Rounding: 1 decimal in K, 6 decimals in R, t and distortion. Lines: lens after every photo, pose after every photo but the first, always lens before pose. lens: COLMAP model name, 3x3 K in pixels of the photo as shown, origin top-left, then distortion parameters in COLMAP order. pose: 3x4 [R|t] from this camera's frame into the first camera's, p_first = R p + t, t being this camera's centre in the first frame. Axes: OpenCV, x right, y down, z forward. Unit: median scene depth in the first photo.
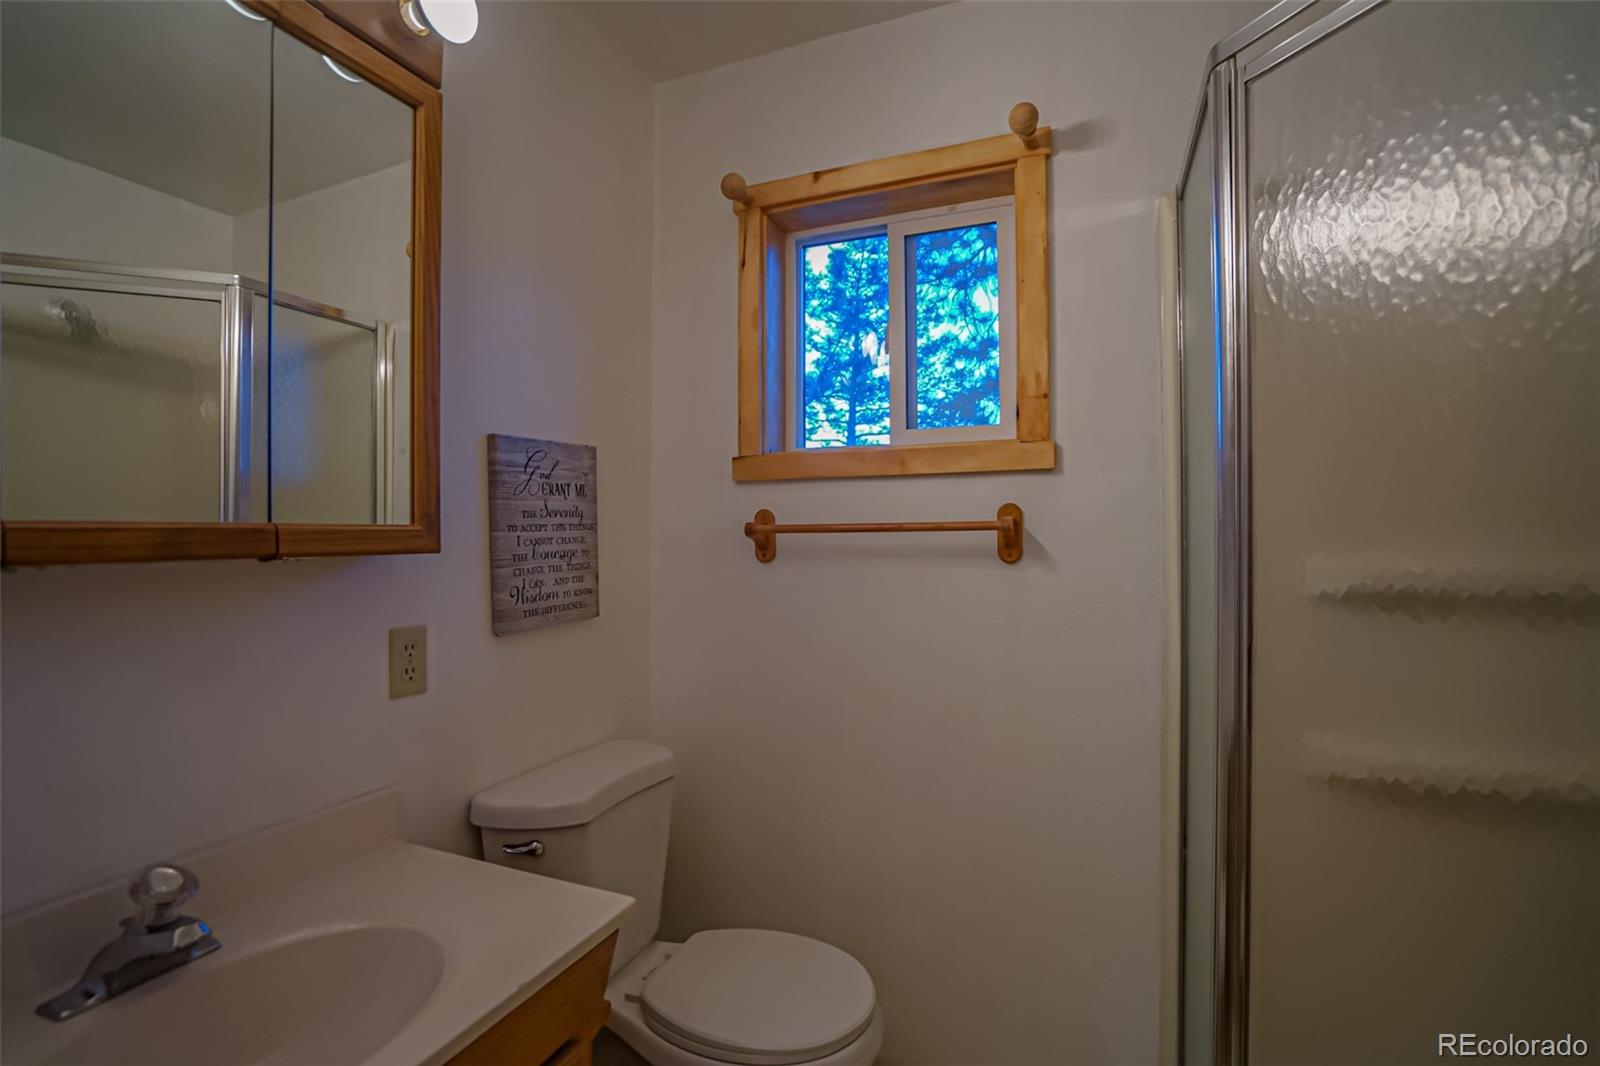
lens RADIAL K [[750.7, 0, 804.5], [0, 750.7, 531.6], [0, 0, 1]] dist [-0.040184, 0.000723]
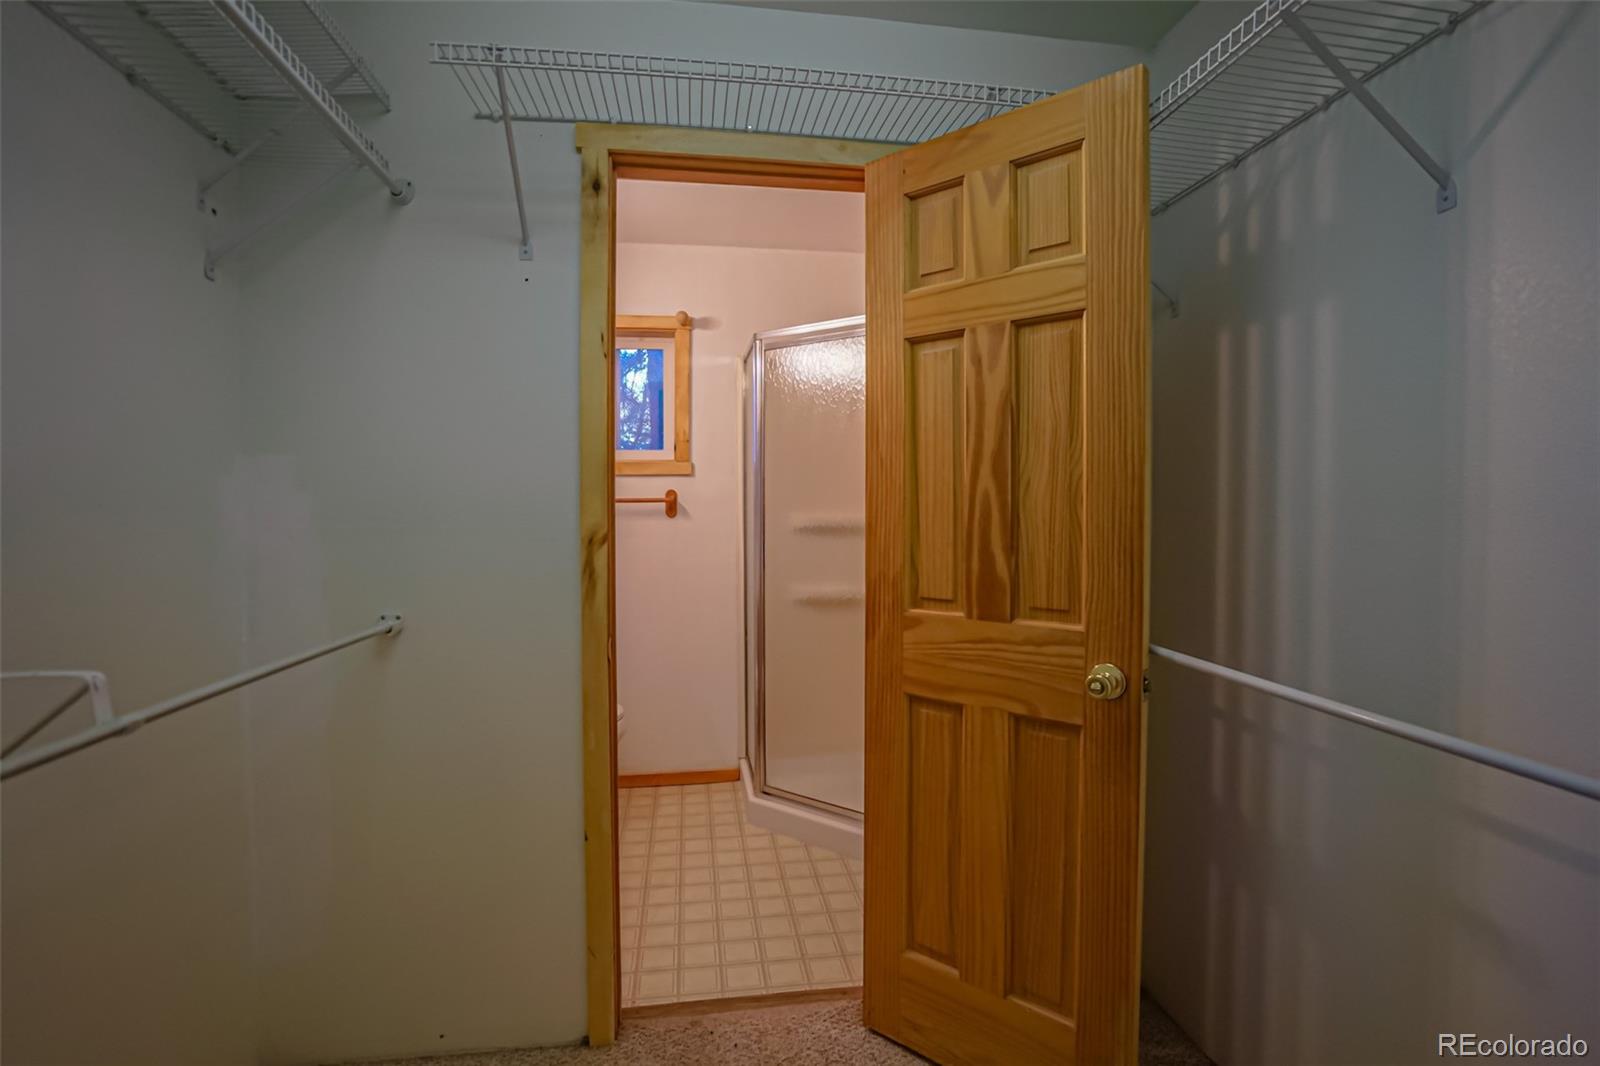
lens RADIAL K [[750.7, 0, 803.8], [0, 750.7, 524.8], [0, 0, 1]] dist [-0.040184, 0.000723]
pose [[0.854716, -0.008657, 0.519024, -0.526643], [-0.007208, 0.999567, 0.028542, -0.001535], [-0.519047, -0.028137, 0.854283, -1.054875]]
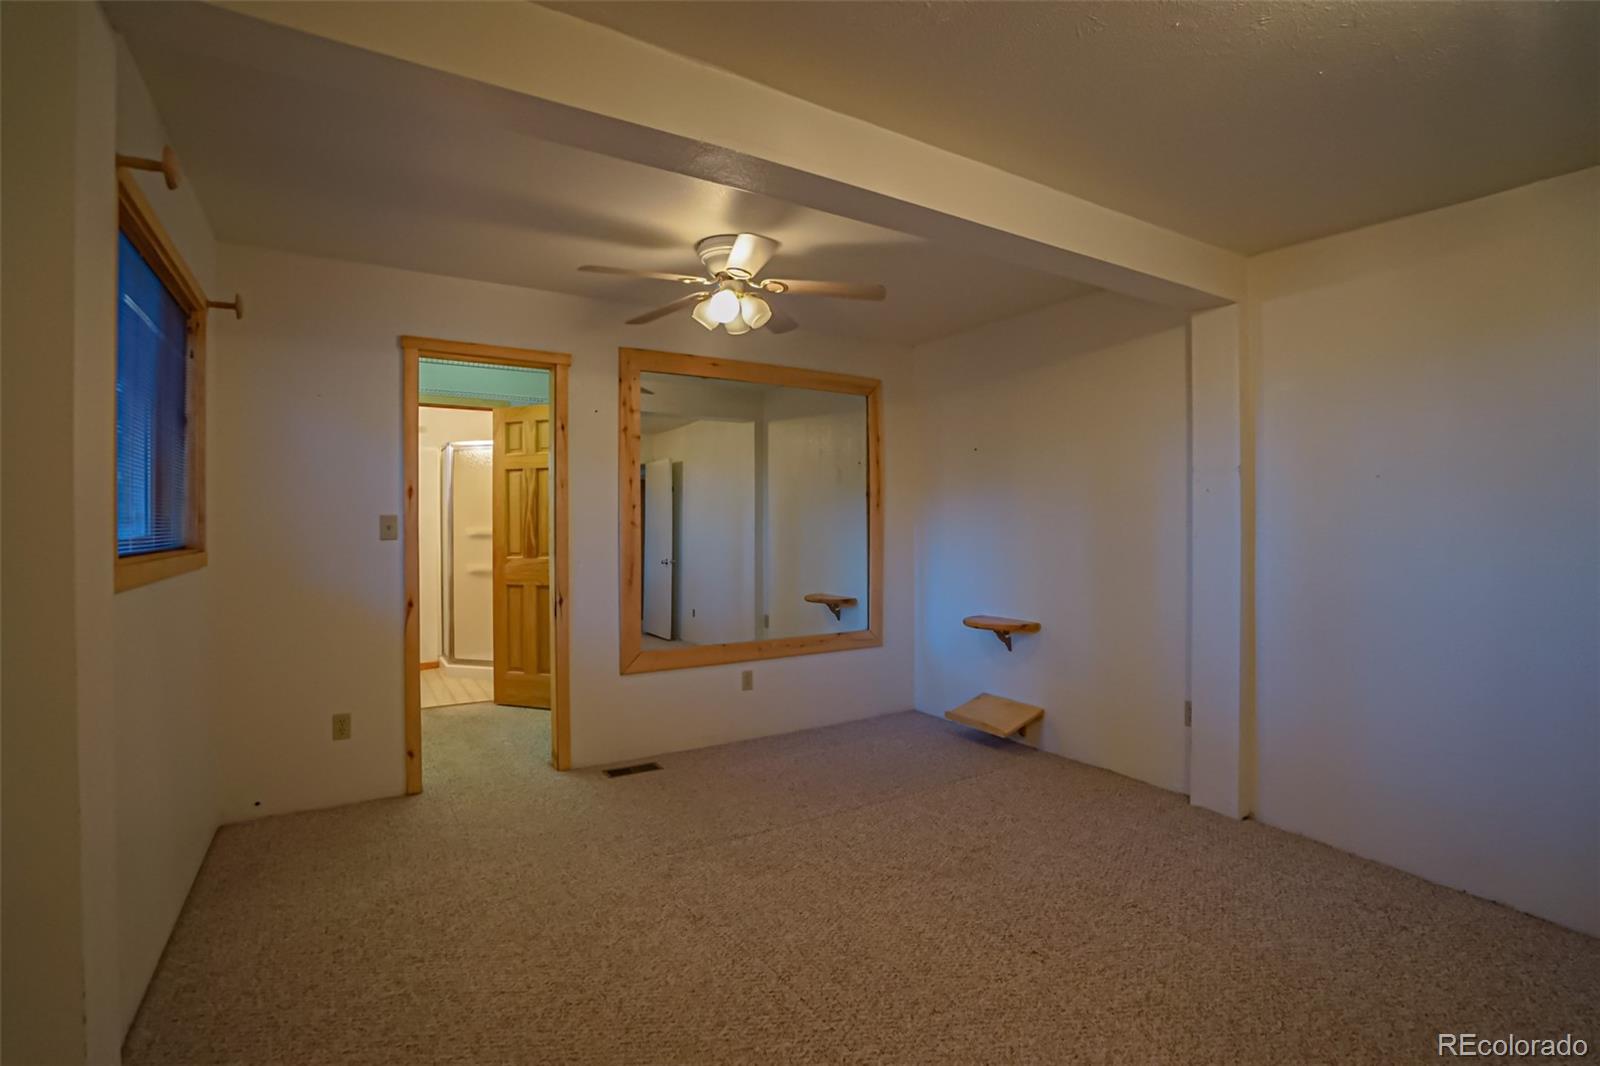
lens RADIAL K [[750.7, 0, 802.4], [0, 750.7, 523.1], [0, 0, 1]] dist [-0.040184, 0.000723]
pose [[0.586256, 0.006201, 0.810102, -1.976371], [-0.001486, 0.999977, -0.006579, 0.023010], [-0.810125, 0.002653, 0.586252, -3.616618]]
